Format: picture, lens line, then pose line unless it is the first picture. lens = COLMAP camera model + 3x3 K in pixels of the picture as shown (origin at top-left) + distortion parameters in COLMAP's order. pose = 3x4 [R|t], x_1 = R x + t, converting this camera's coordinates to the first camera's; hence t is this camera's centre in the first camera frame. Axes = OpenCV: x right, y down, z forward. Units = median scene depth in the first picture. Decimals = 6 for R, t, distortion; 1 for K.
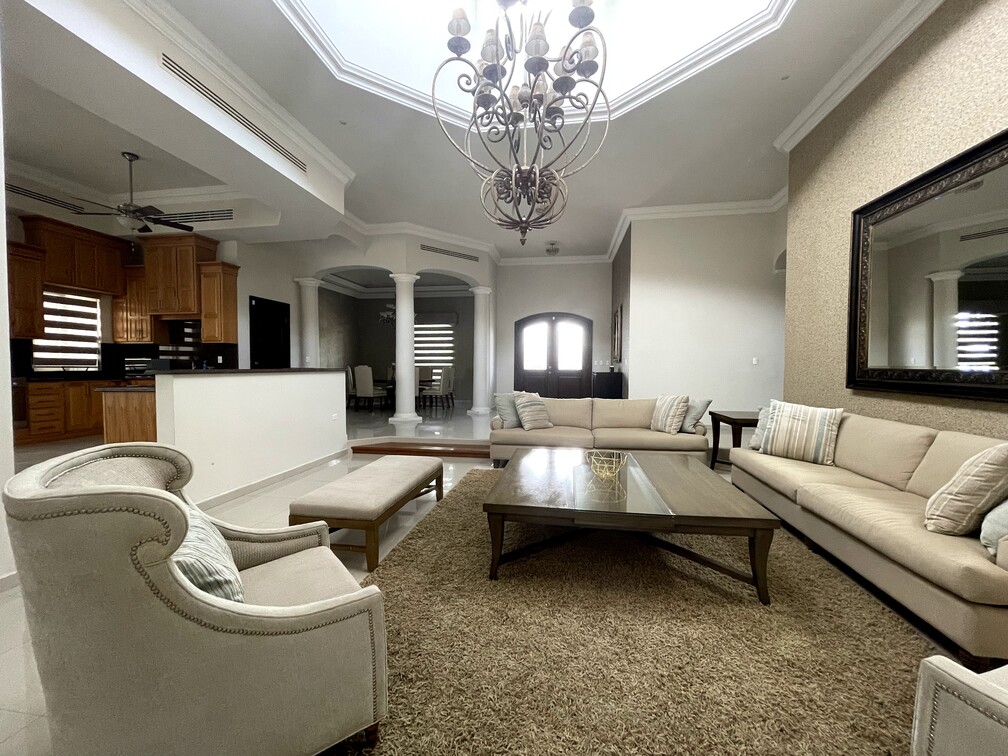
lens RADIAL K [[405.5, 0, 503.9], [0, 405.5, 380.5], [0, 0, 1]] dist [-0.000227, 0.000115]
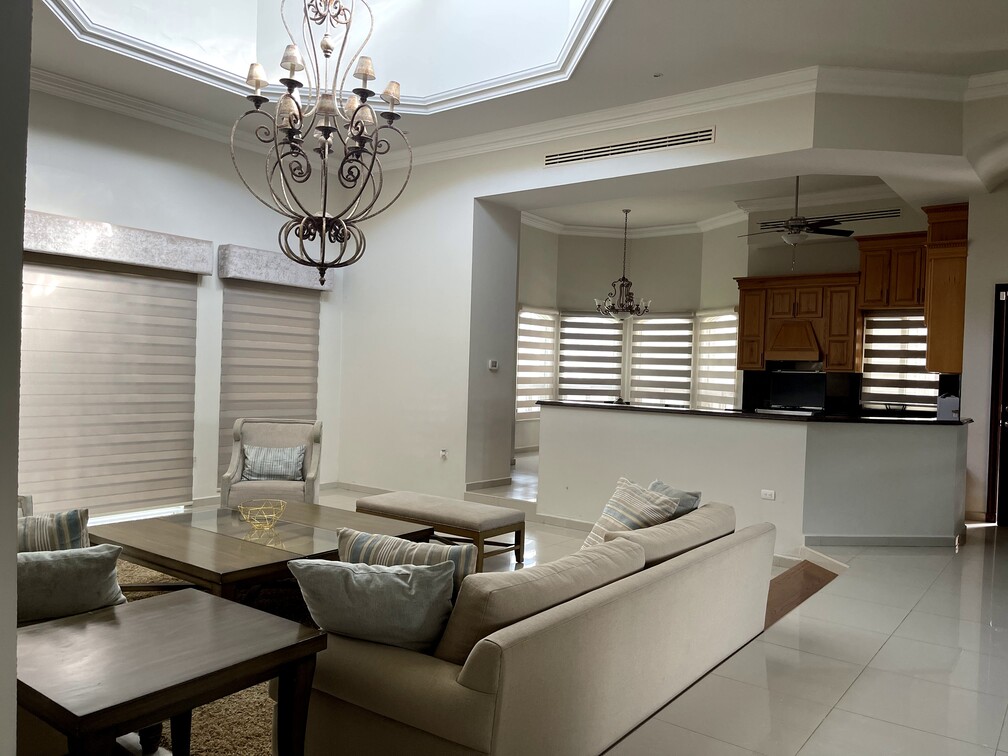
lens RADIAL K [[761.9, 0, 497.9], [0, 761.9, 387.4], [0, 0, 1]] dist [0.057816, -0.085461]
pose [[-0.470101, 0.002000, -0.882610, 1.023076], [-0.063597, 0.997321, 0.036134, -0.109154], [0.880318, 0.073118, -0.468714, 1.516046]]
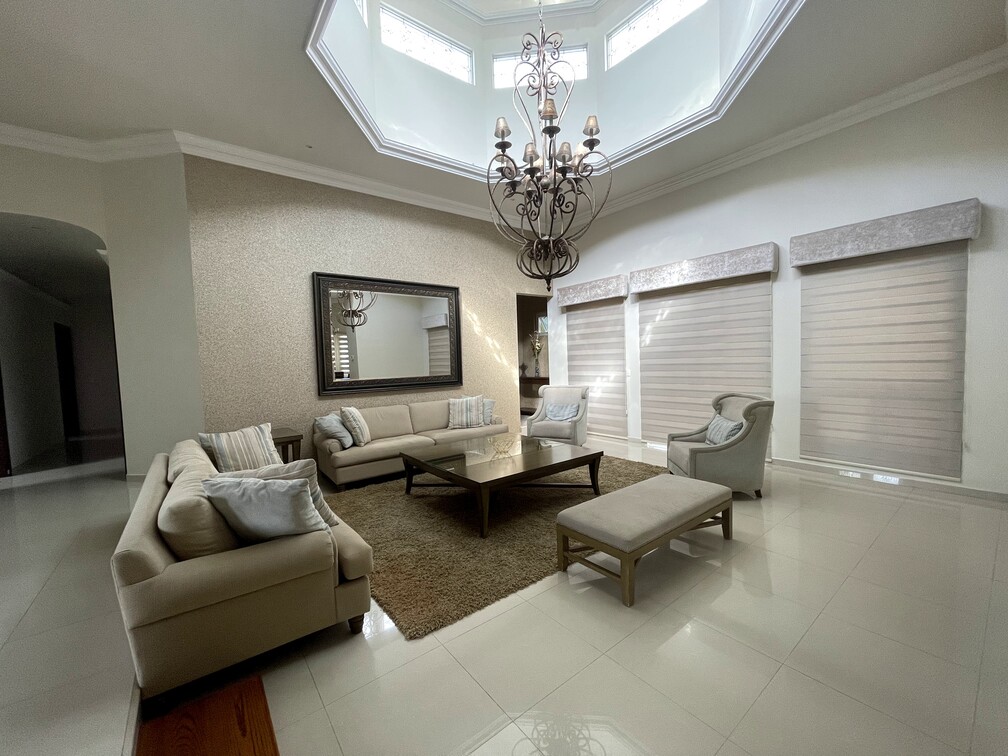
lens RADIAL K [[405.3, 0, 502.2], [0, 405.3, 380.6], [0, 0, 1]] dist [-0.000615, -0.000056]
pose [[-0.733189, -0.013015, 0.679901, -0.514470], [0.057448, 0.995057, 0.080998, -0.095677], [-0.677594, 0.098445, -0.728817, 1.399273]]
